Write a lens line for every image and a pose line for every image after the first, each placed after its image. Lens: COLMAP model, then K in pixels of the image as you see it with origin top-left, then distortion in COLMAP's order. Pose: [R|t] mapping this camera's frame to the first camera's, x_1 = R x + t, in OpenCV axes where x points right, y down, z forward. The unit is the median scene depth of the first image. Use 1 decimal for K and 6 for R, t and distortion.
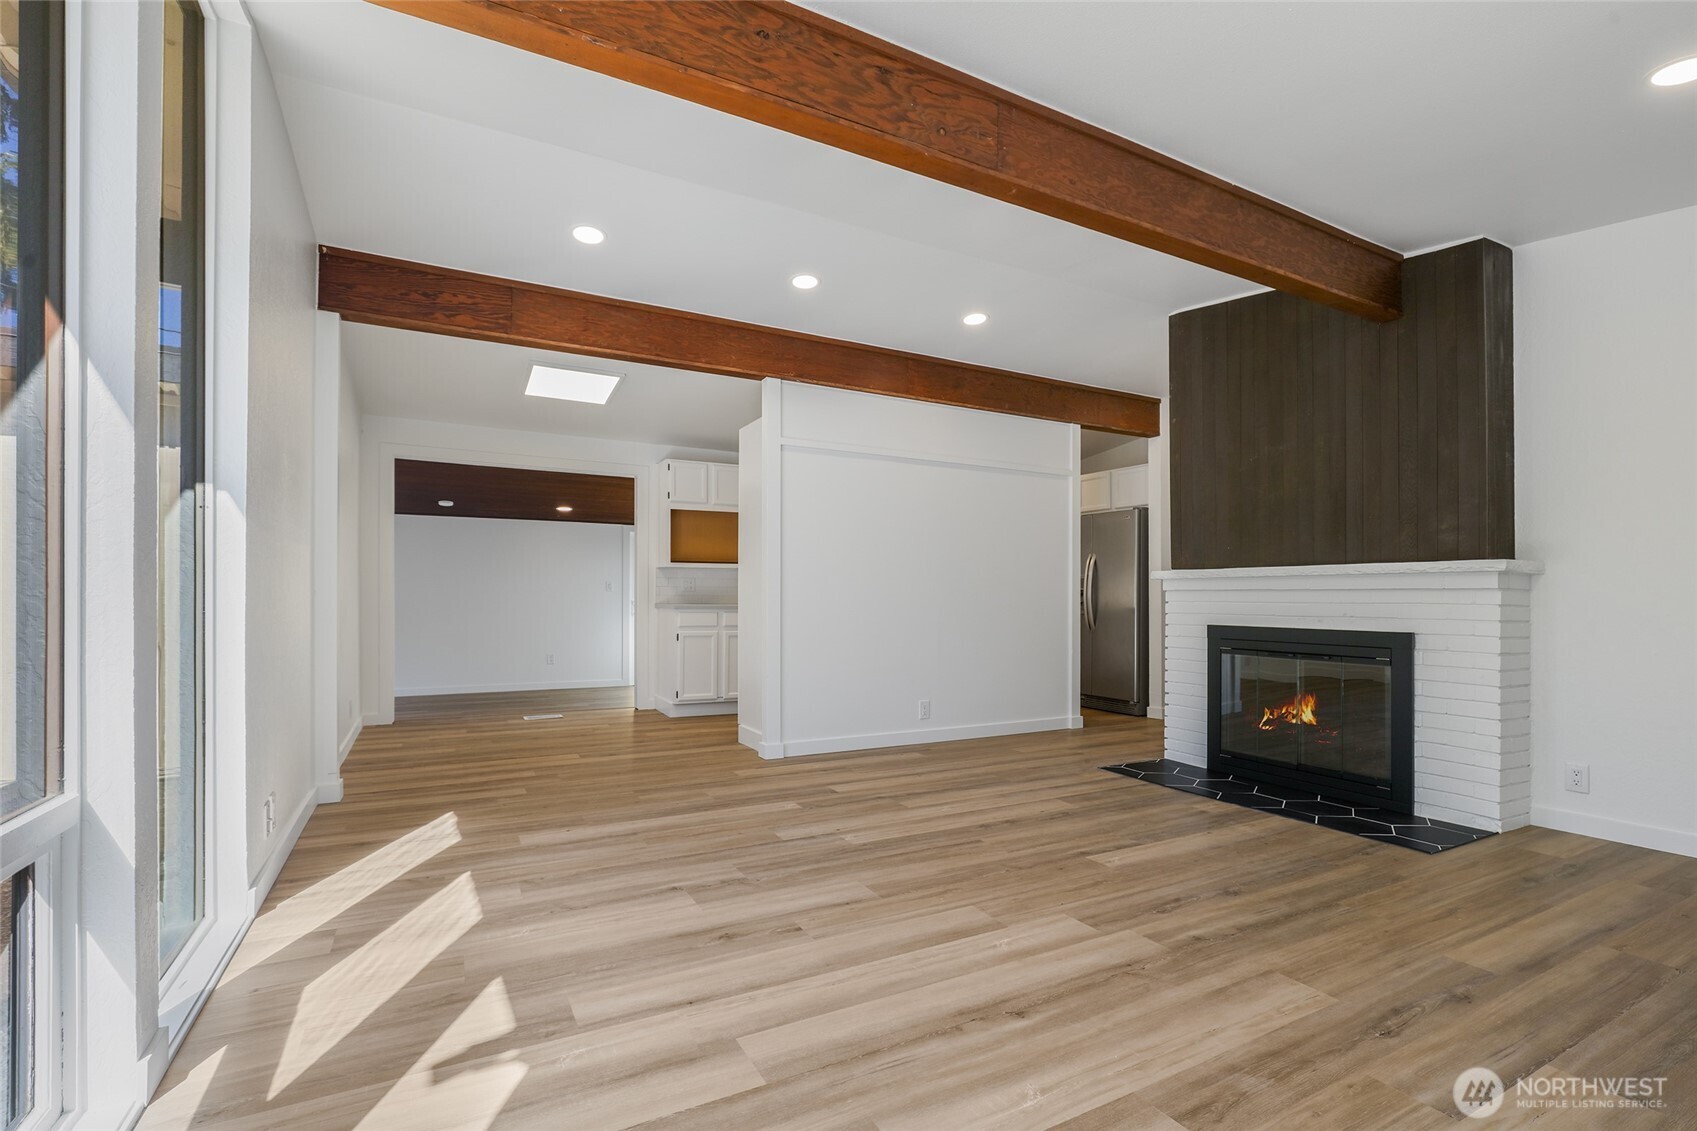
lens RADIAL K [[782.0, 0, 853.0], [0, 782.0, 568.9], [0, 0, 1]] dist [-0.017856, 0.002662]
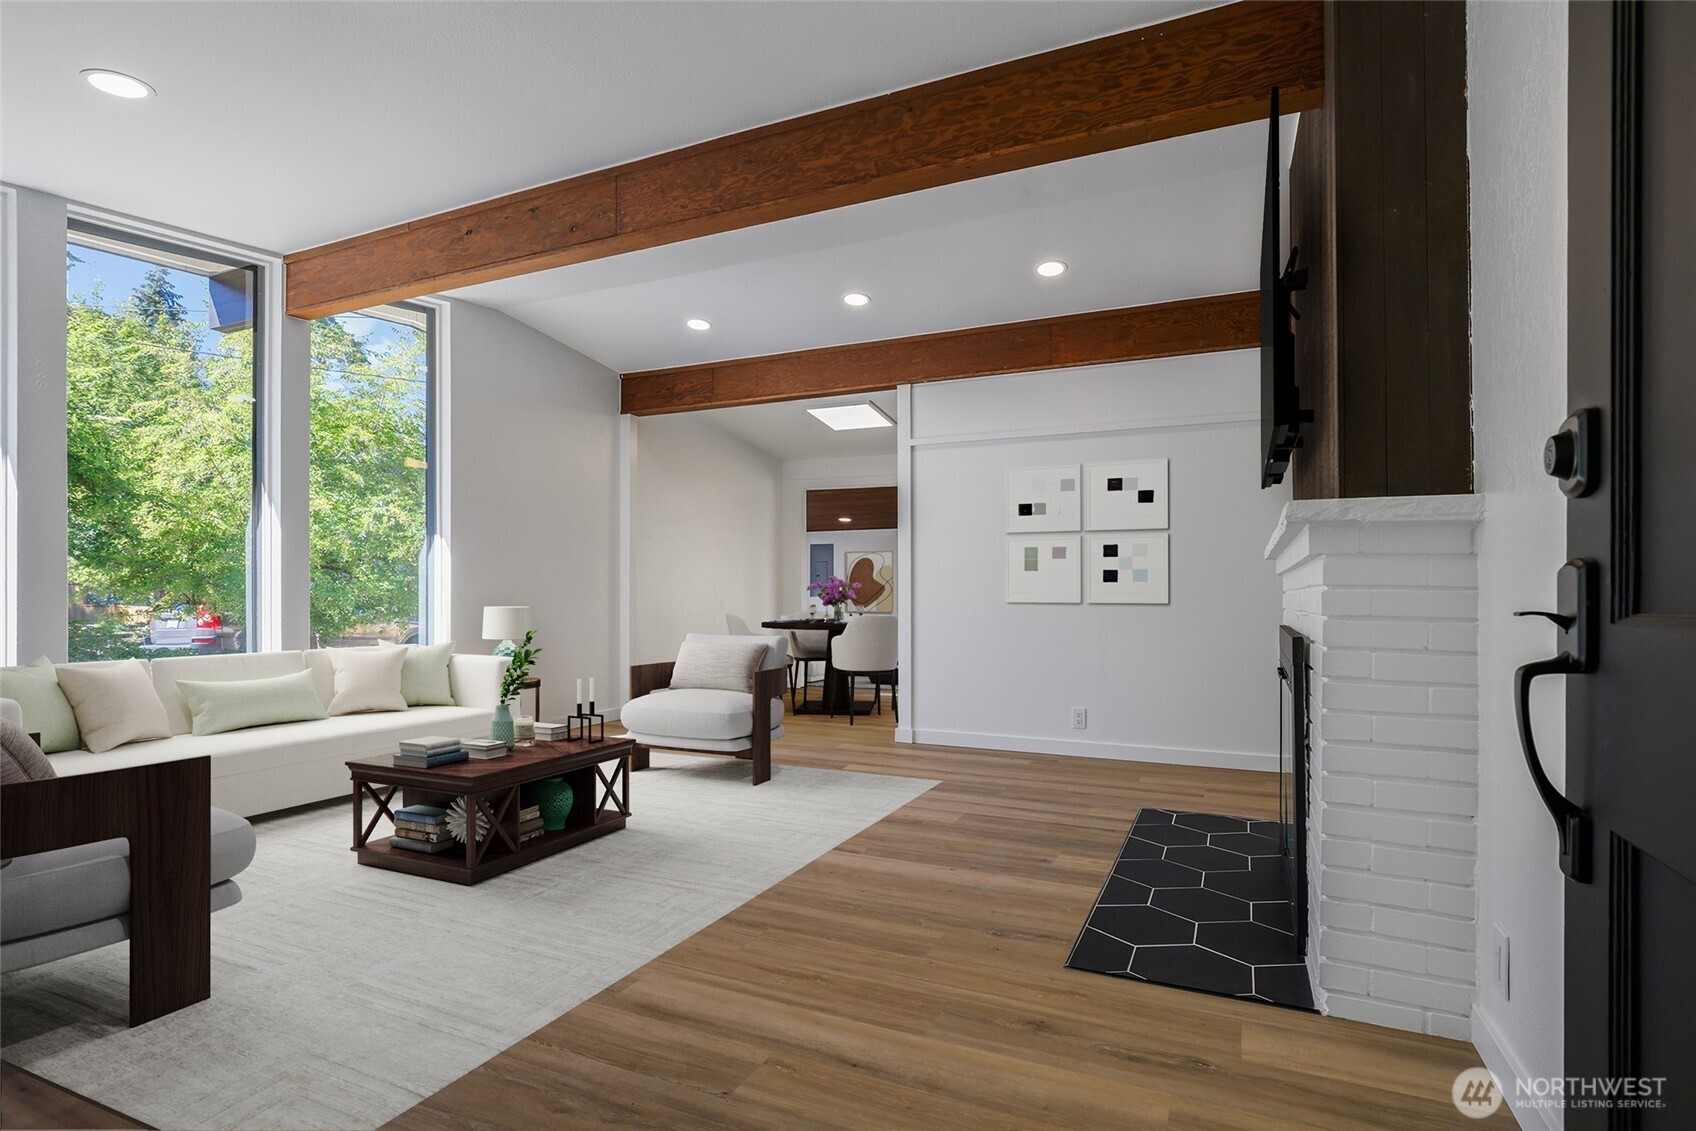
lens RADIAL K [[781.6, 0, 798.7], [0, 781.6, 573.7], [0, 0, 1]] dist [-0.017856, 0.002662]
pose [[0.604067, -0.025373, -0.796530, 0.860751], [0.030002, 0.999509, -0.009087, 0.023945], [0.796369, -0.018408, 0.604531, 0.316582]]
